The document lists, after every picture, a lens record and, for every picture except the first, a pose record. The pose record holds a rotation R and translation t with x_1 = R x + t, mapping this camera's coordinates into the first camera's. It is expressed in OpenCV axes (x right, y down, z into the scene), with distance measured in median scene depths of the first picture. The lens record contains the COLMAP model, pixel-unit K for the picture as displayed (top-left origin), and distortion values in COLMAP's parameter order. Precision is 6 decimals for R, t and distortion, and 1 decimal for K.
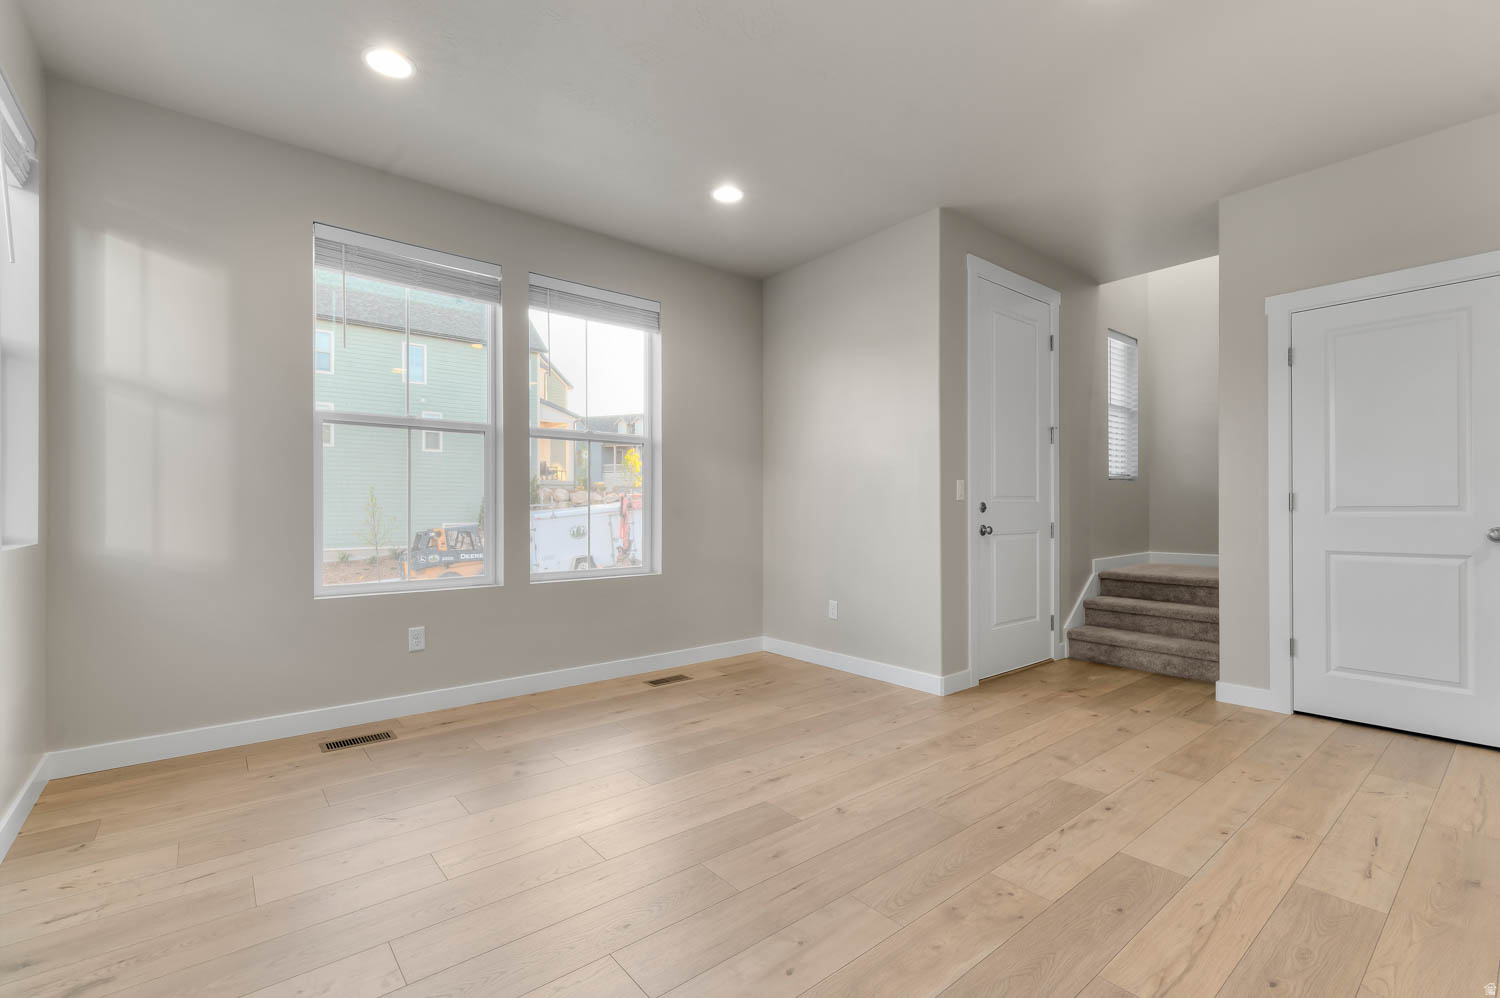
lens RADIAL K [[659.4, 0, 750.5], [0, 659.4, 512.4], [0, 0, 1]] dist [0.002890, 0.000293]
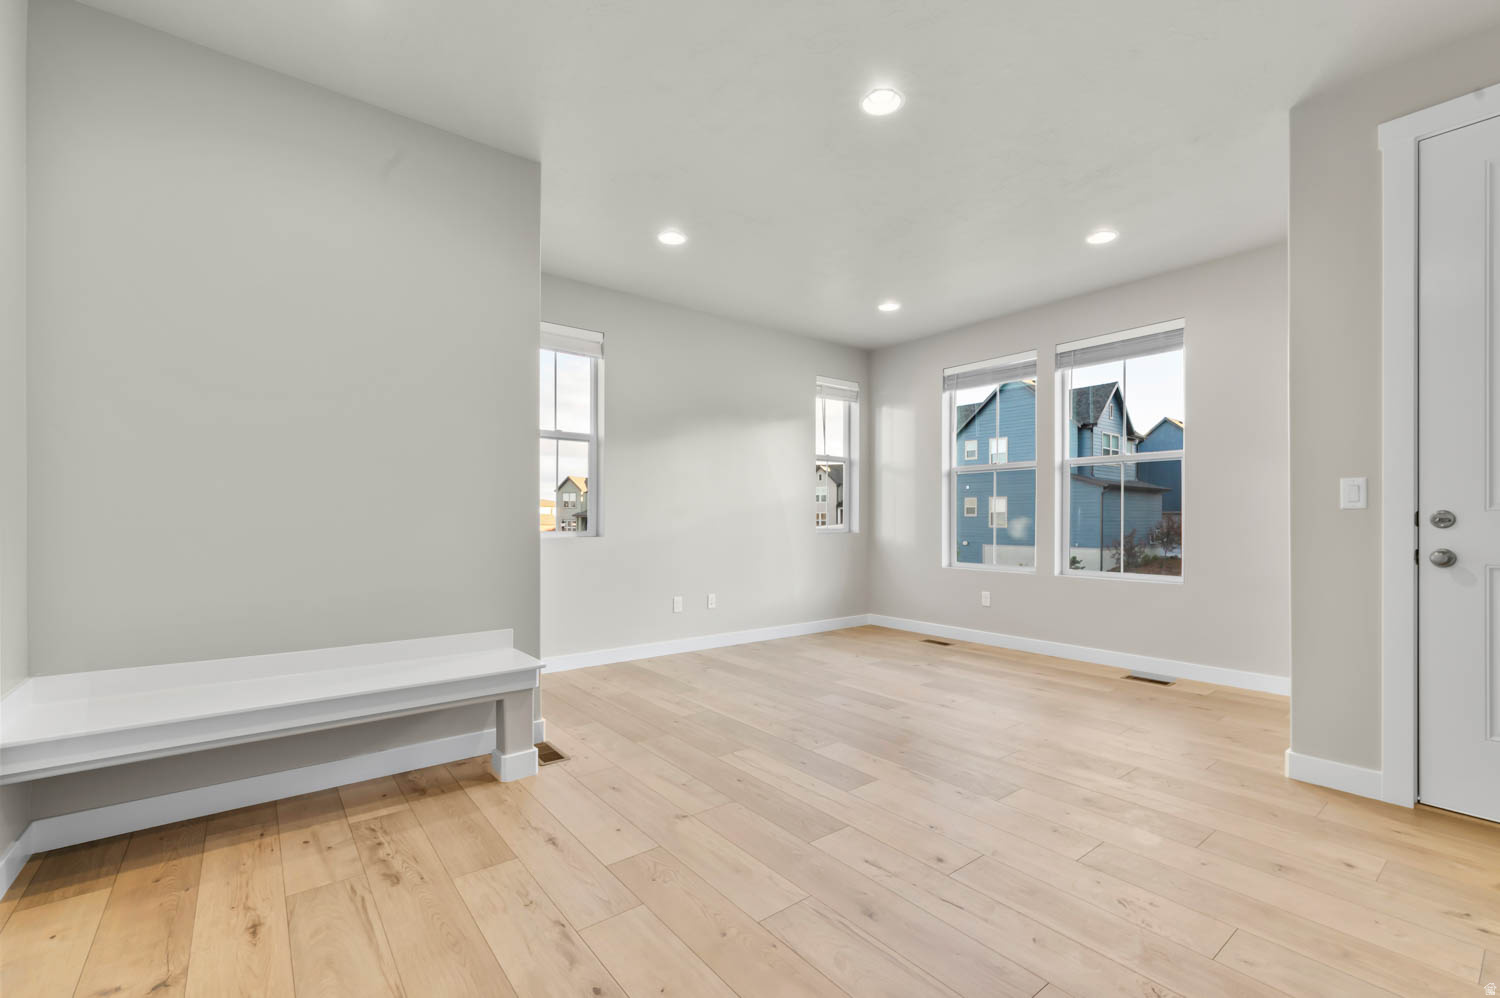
lens RADIAL K [[644.4, 0, 760.1], [0, 644.4, 521.2], [0, 0, 1]] dist [-0.016233, 0.000130]
pose [[-0.023286, 0.004786, -0.999717, 1.086495], [-0.008444, 0.999952, 0.004984, -0.005056], [0.999693, 0.008558, -0.023244, 0.462919]]
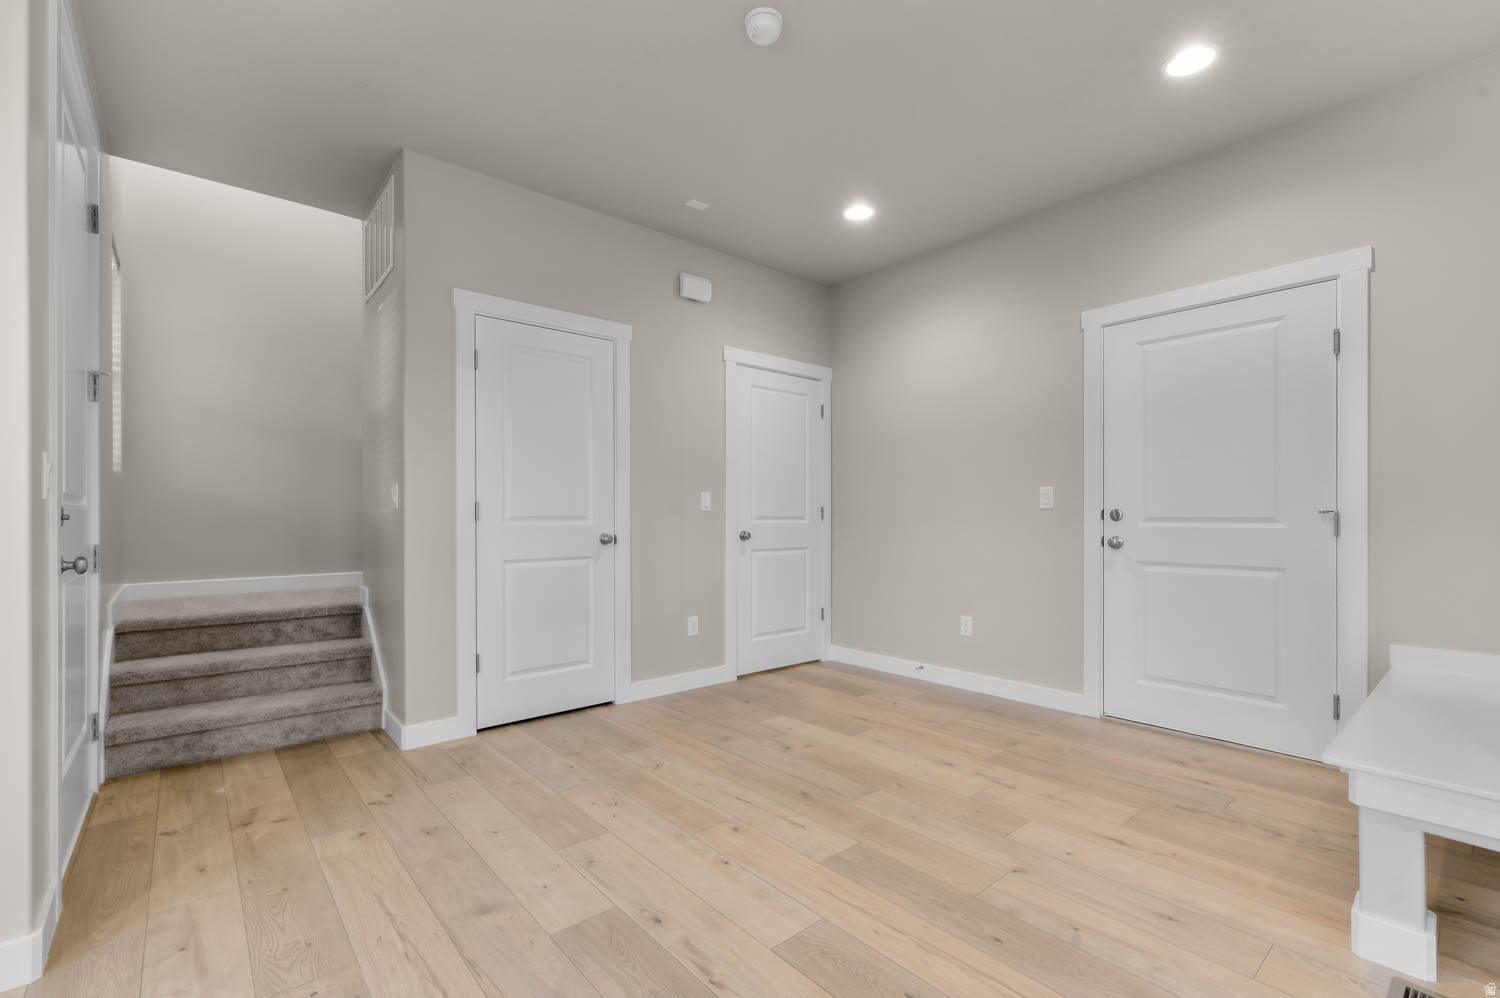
lens RADIAL K [[659.4, 0, 750.5], [0, 659.4, 512.4], [0, 0, 1]] dist [0.002890, 0.000293]
pose [[-0.016071, 0.006290, 0.999851, -0.141546], [0.009801, 0.999933, -0.006133, -0.005370], [-0.999823, 0.009701, -0.016132, 0.606889]]
